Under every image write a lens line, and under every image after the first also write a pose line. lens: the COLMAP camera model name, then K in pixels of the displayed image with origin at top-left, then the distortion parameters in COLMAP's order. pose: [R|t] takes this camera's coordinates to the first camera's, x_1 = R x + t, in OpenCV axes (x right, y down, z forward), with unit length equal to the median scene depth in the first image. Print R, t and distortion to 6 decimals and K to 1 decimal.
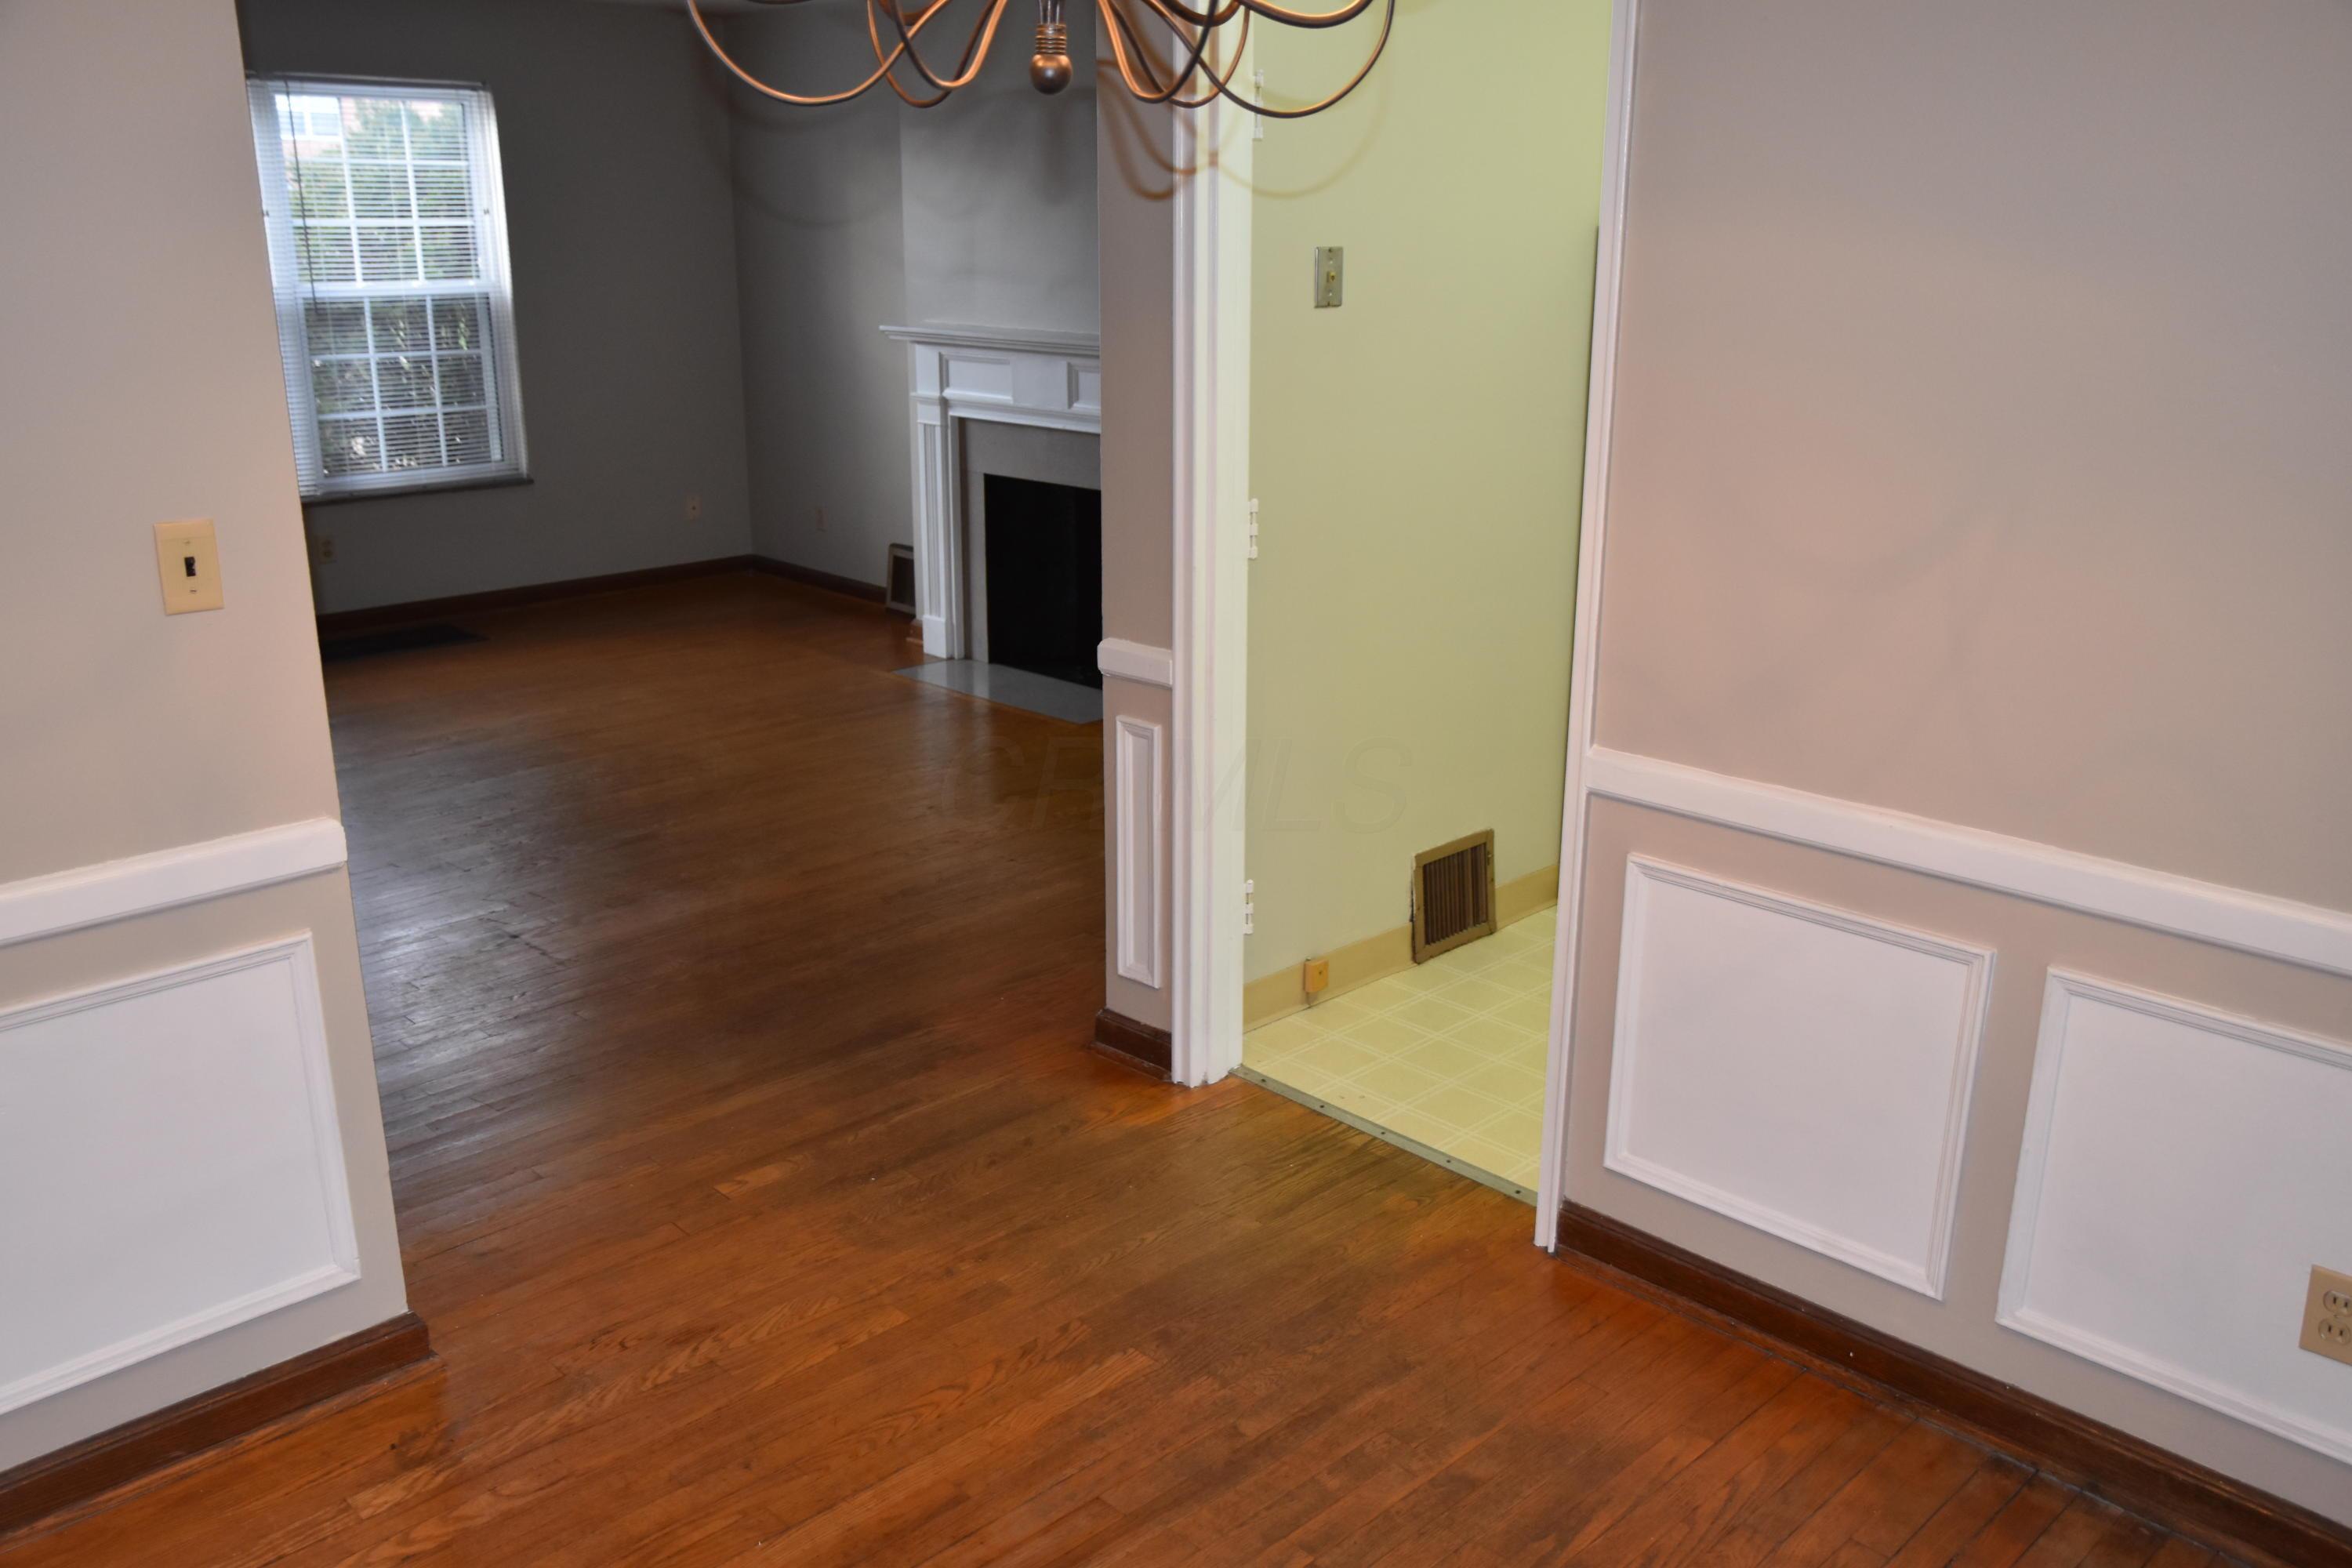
lens RADIAL K [[1916.8, 0, 1190.2], [0, 1916.8, 797.2], [0, 0, 1]] dist [-0.077955, 0.112586]
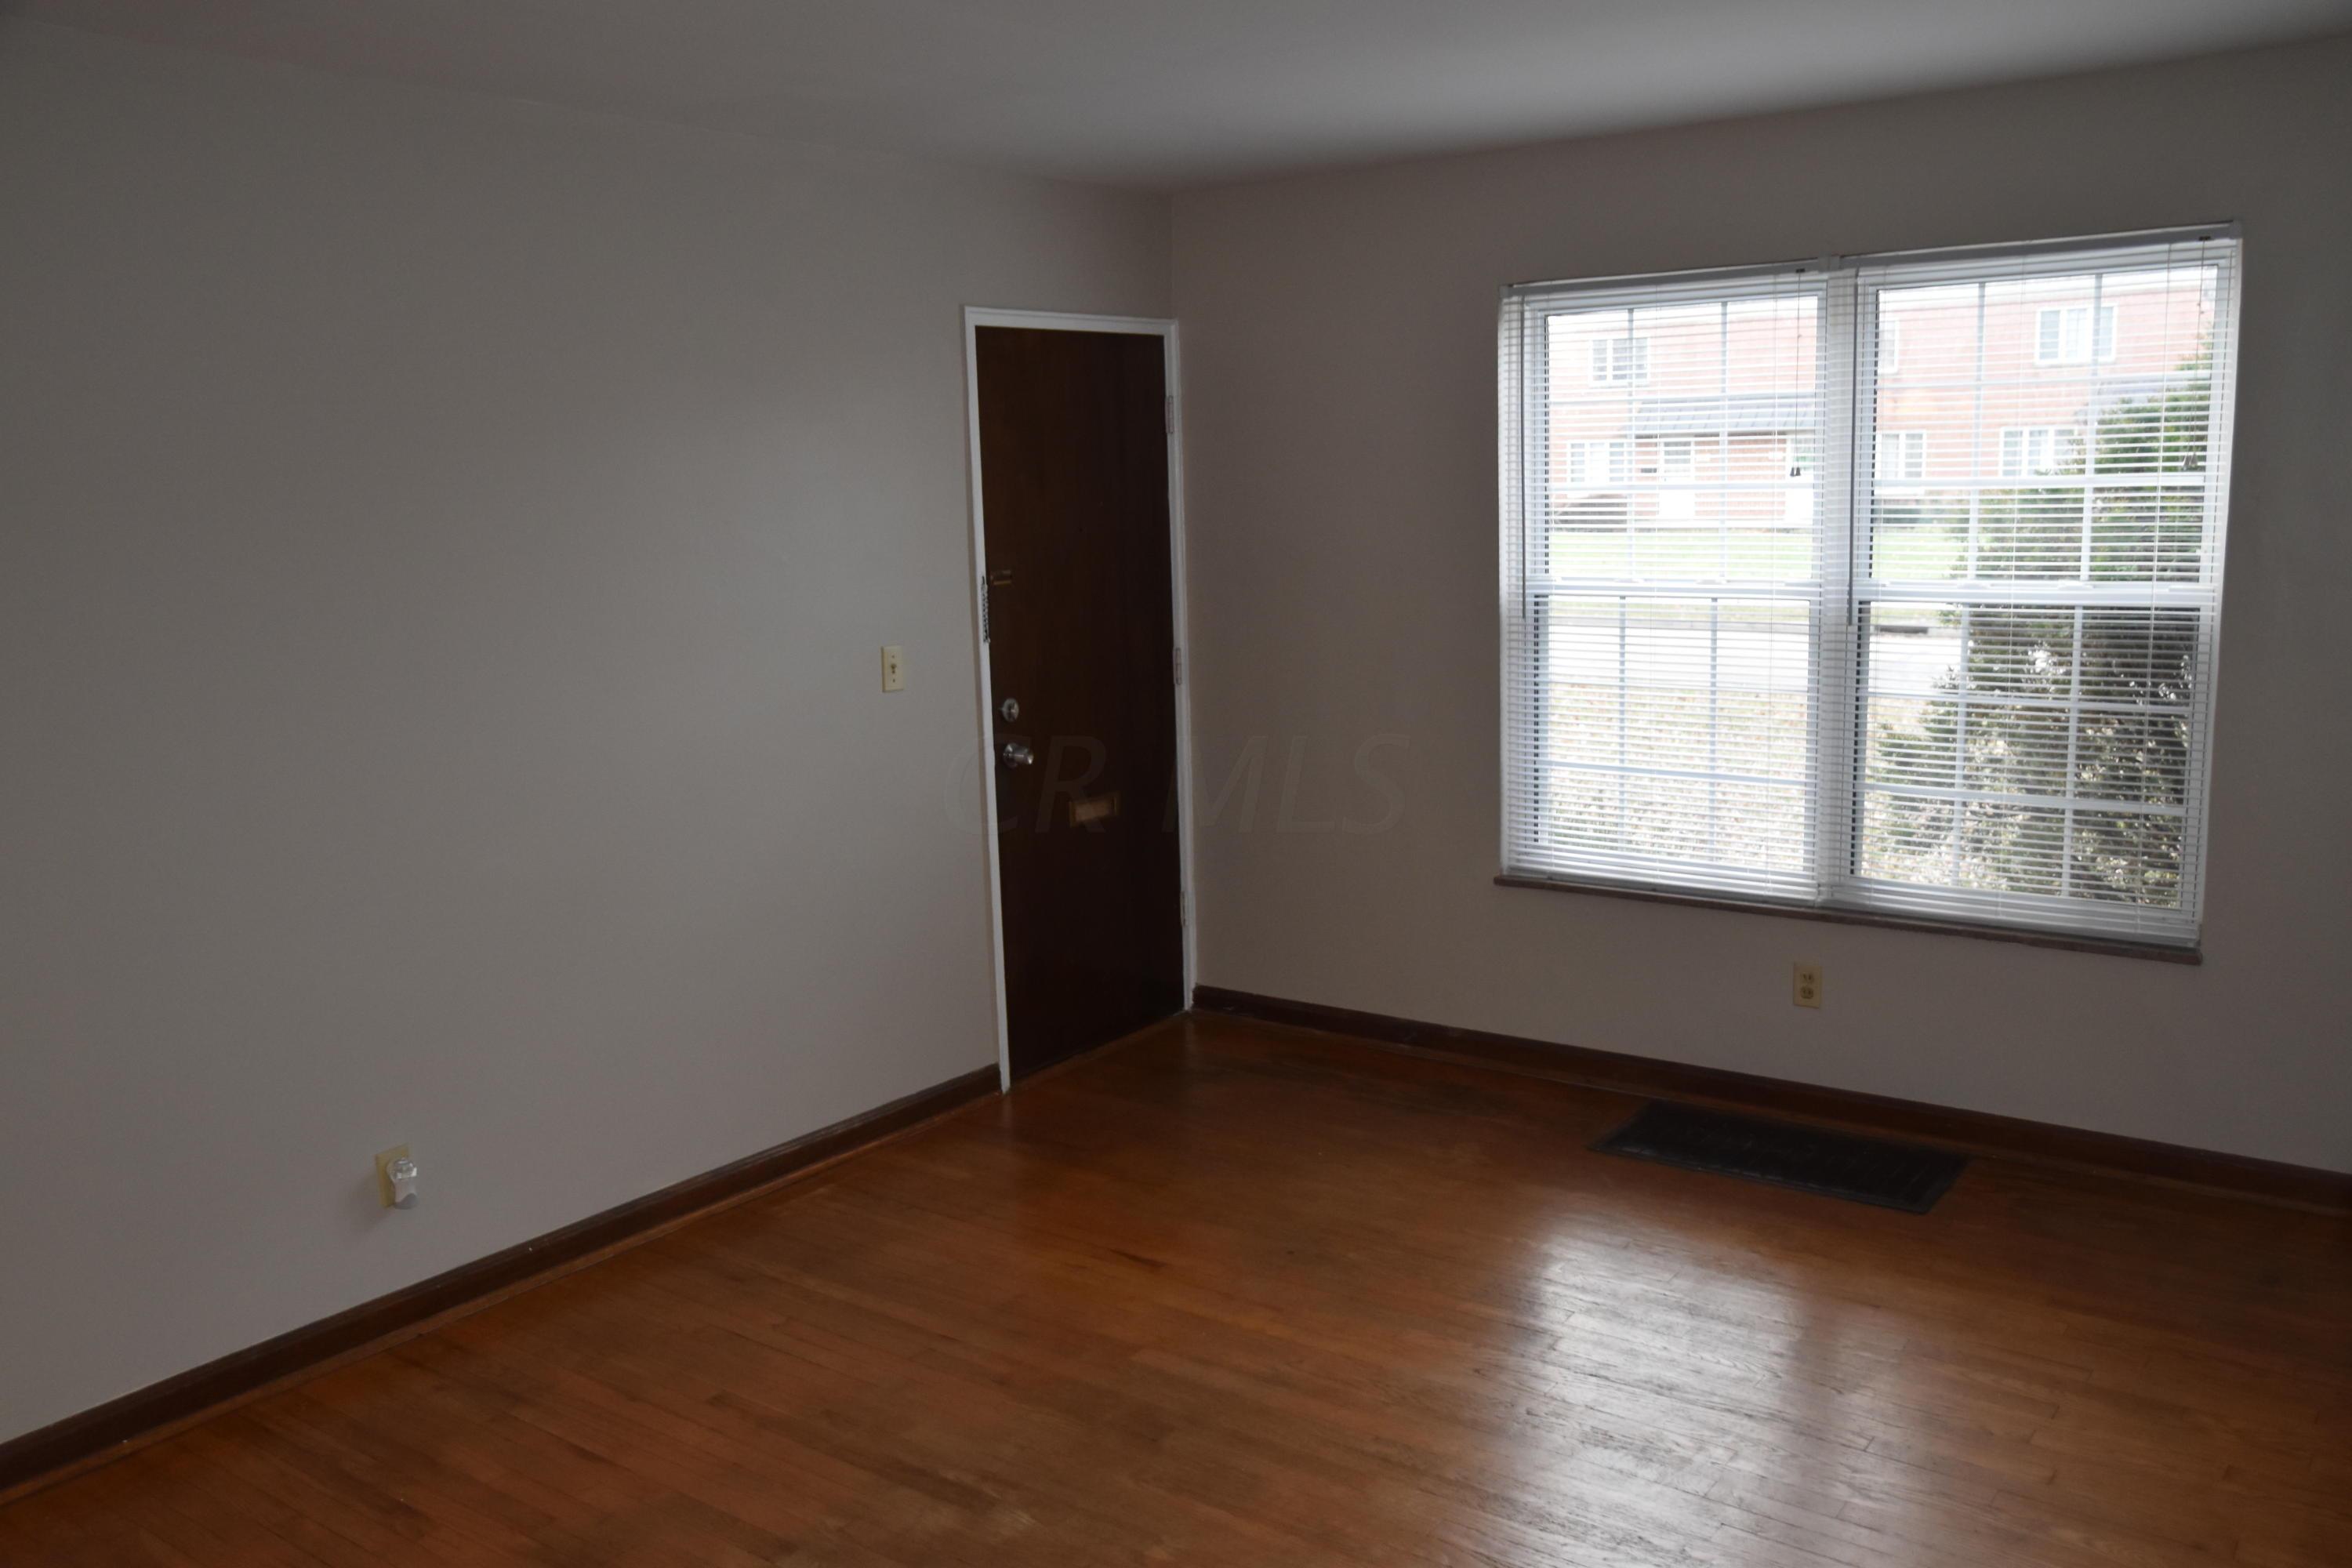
lens RADIAL K [[1916.8, 0, 1169.0], [0, 1916.8, 795.7], [0, 0, 1]] dist [-0.077955, 0.112586]
pose [[0.166552, 0.155766, -0.973652, 0.110986], [-0.265824, 0.957977, 0.107787, -0.200340], [0.949525, 0.240868, 0.200959, 0.643179]]
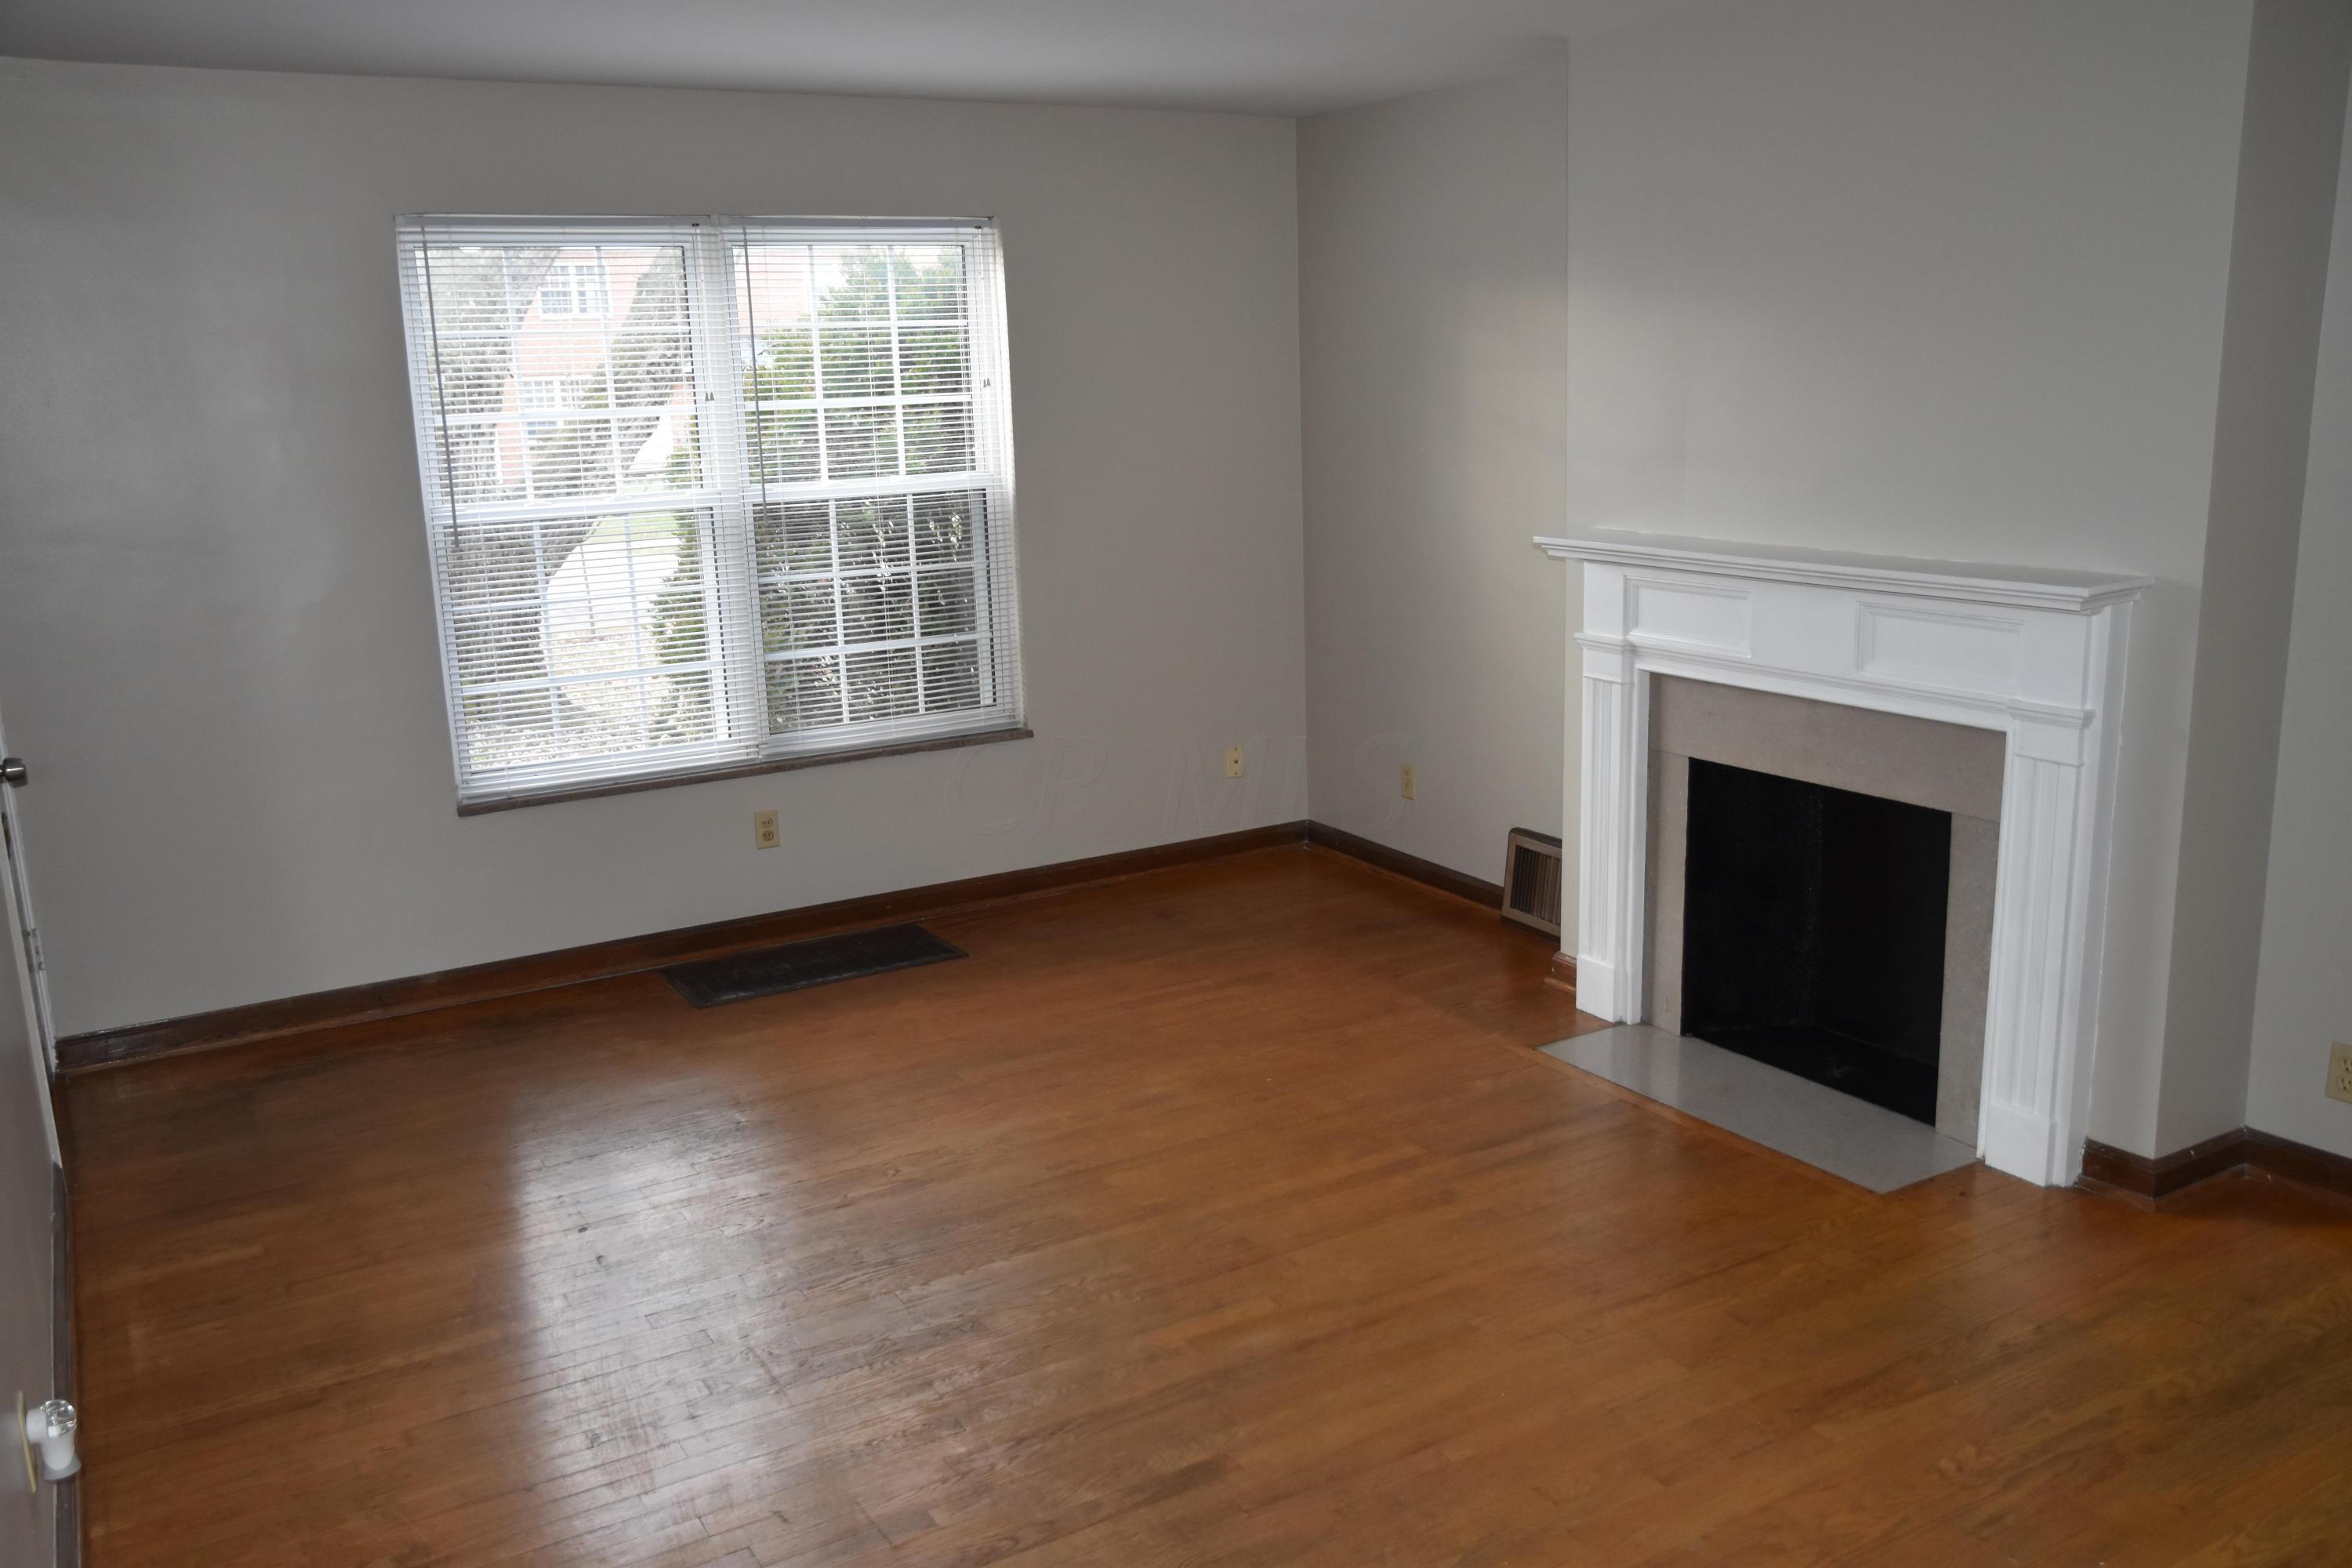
lens RADIAL K [[1916.8, 0, 1198.1], [0, 1916.8, 790.3], [0, 0, 1]] dist [-0.077955, 0.112586]
pose [[0.971052, 0.016825, -0.238273, -0.107866], [-0.034834, 0.996827, -0.071572, -0.097921], [0.236313, 0.077800, 0.968557, 0.301267]]
